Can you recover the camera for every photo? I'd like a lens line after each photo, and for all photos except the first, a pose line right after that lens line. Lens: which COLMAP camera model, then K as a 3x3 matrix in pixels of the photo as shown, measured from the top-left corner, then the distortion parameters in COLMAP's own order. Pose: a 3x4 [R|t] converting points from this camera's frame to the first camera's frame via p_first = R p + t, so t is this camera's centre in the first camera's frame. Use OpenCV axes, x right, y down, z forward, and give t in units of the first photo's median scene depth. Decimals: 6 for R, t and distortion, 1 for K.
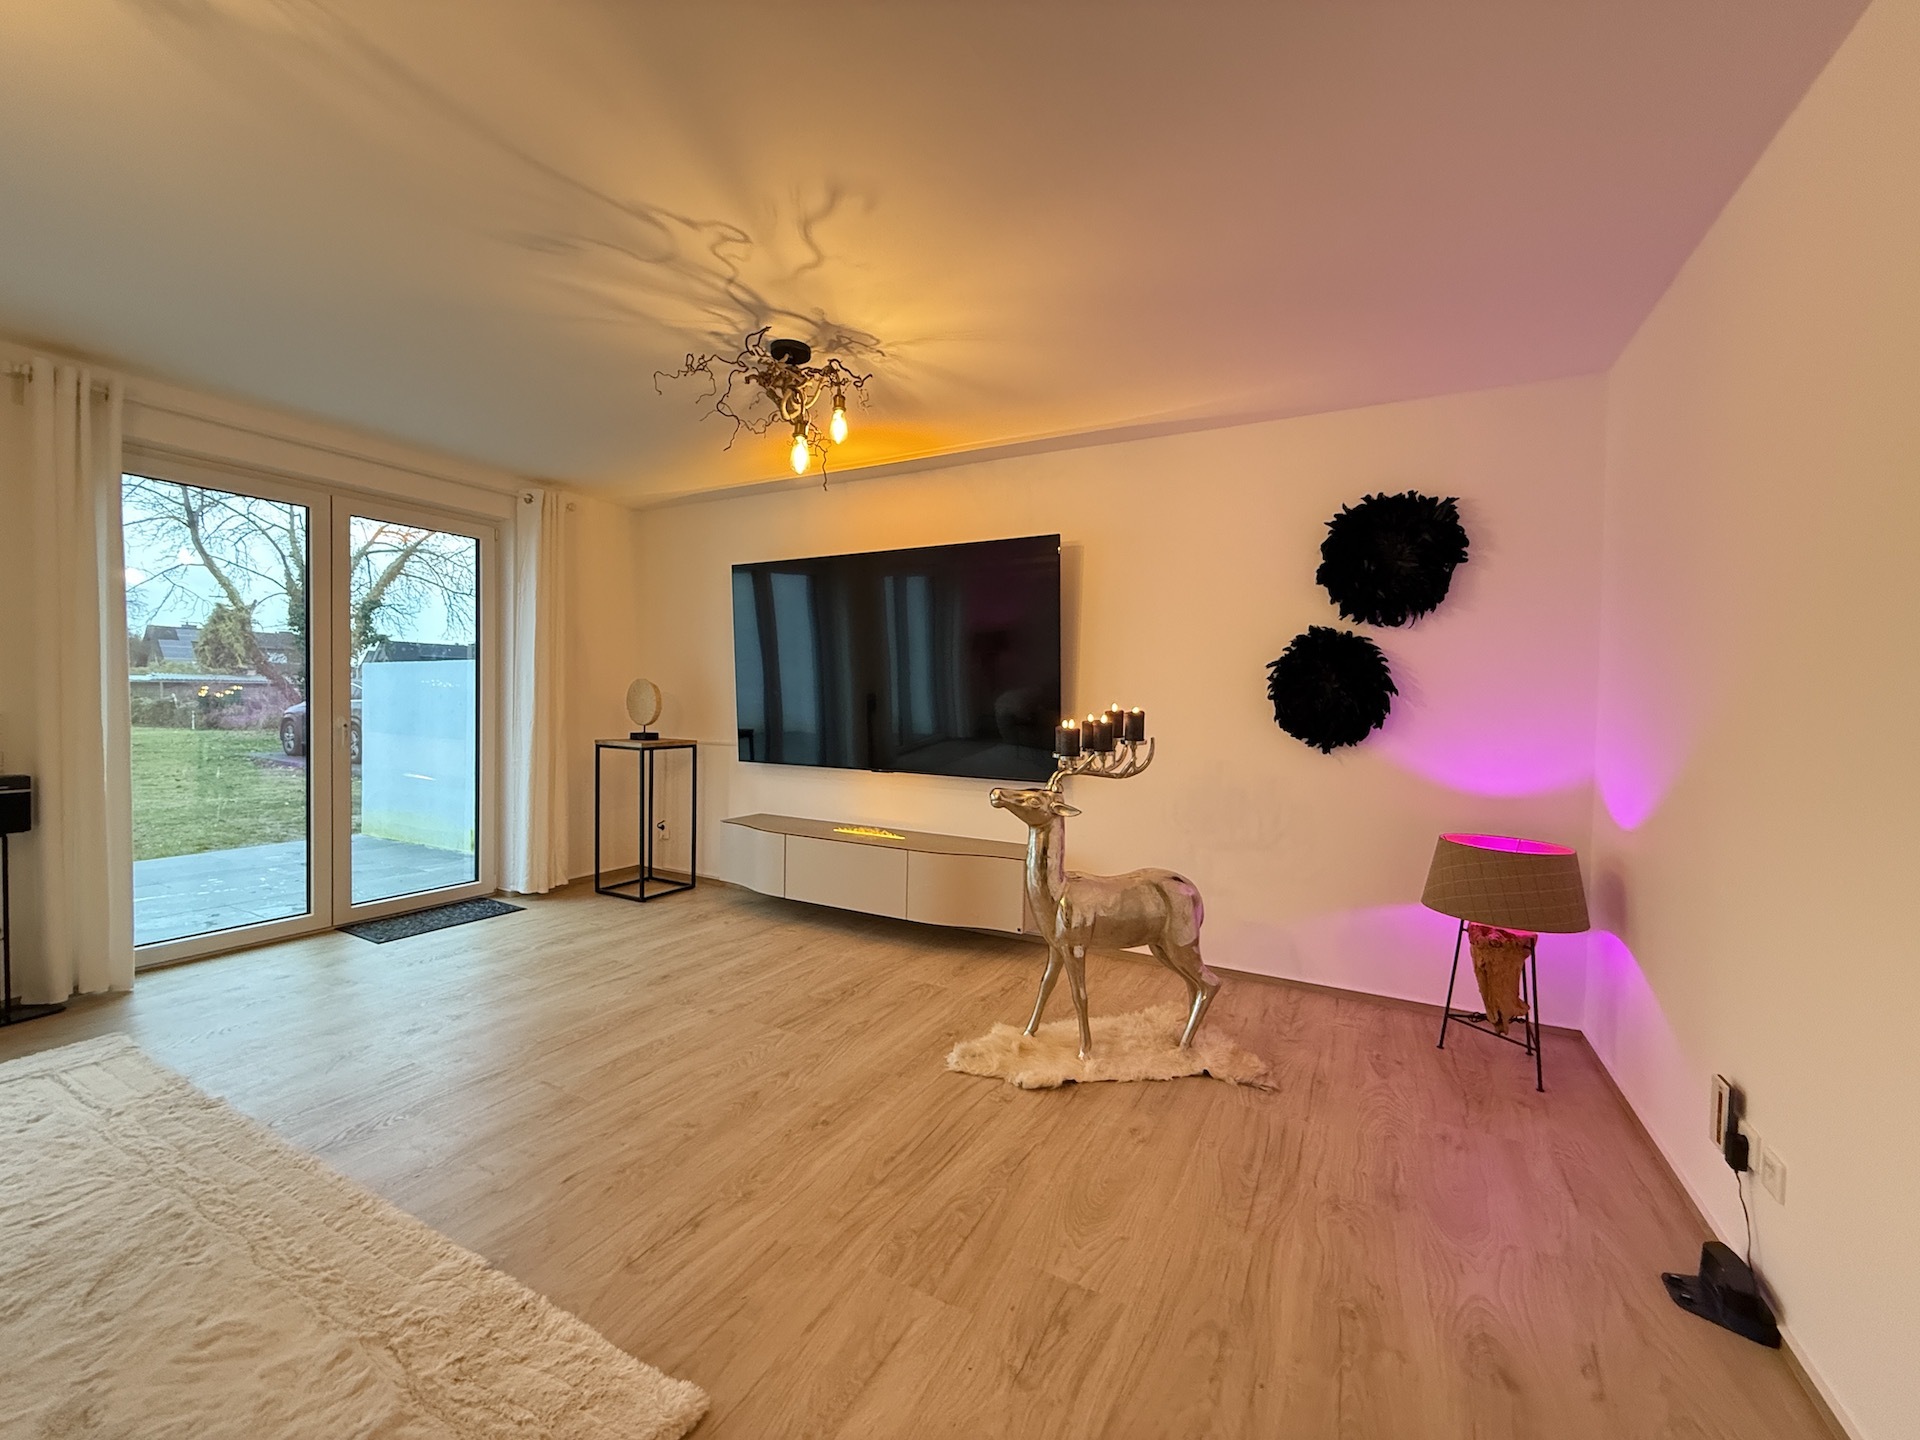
lens RADIAL K [[763.2, 0, 954.8], [0, 763.2, 717.2], [0, 0, 1]] dist [-0.002118, 0.000343]
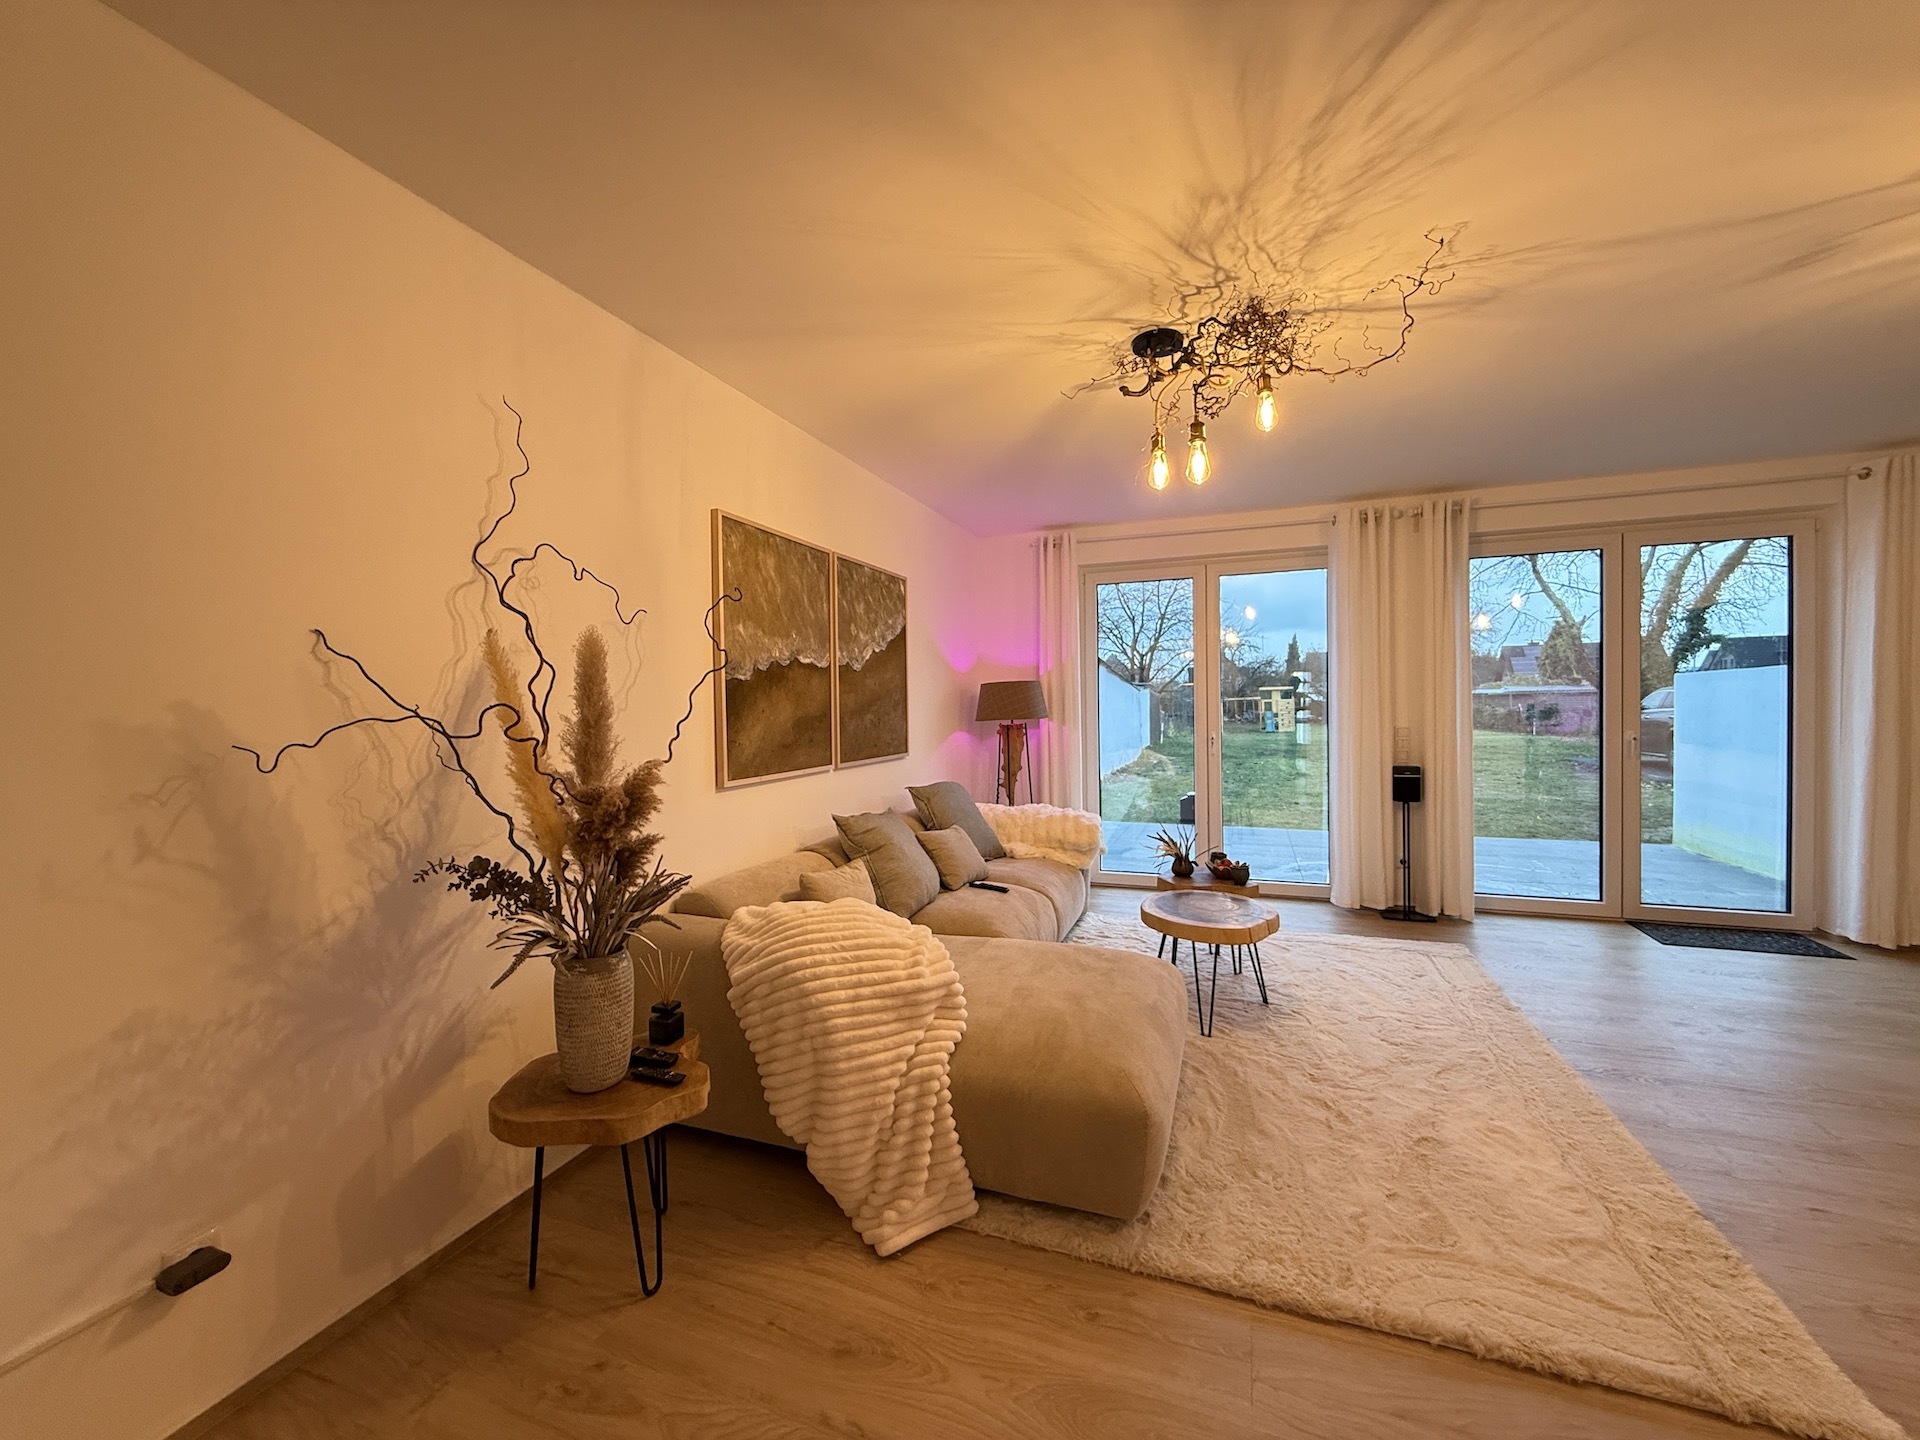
lens RADIAL K [[763.2, 0, 956.2], [0, 763.2, 720.9], [0, 0, 1]] dist [-0.002118, 0.000343]
pose [[0.133511, 0.001064, -0.991047, 0.214995], [-0.004653, 0.999989, 0.000446, -0.014226], [0.991036, 0.004551, 0.133514, -0.158758]]
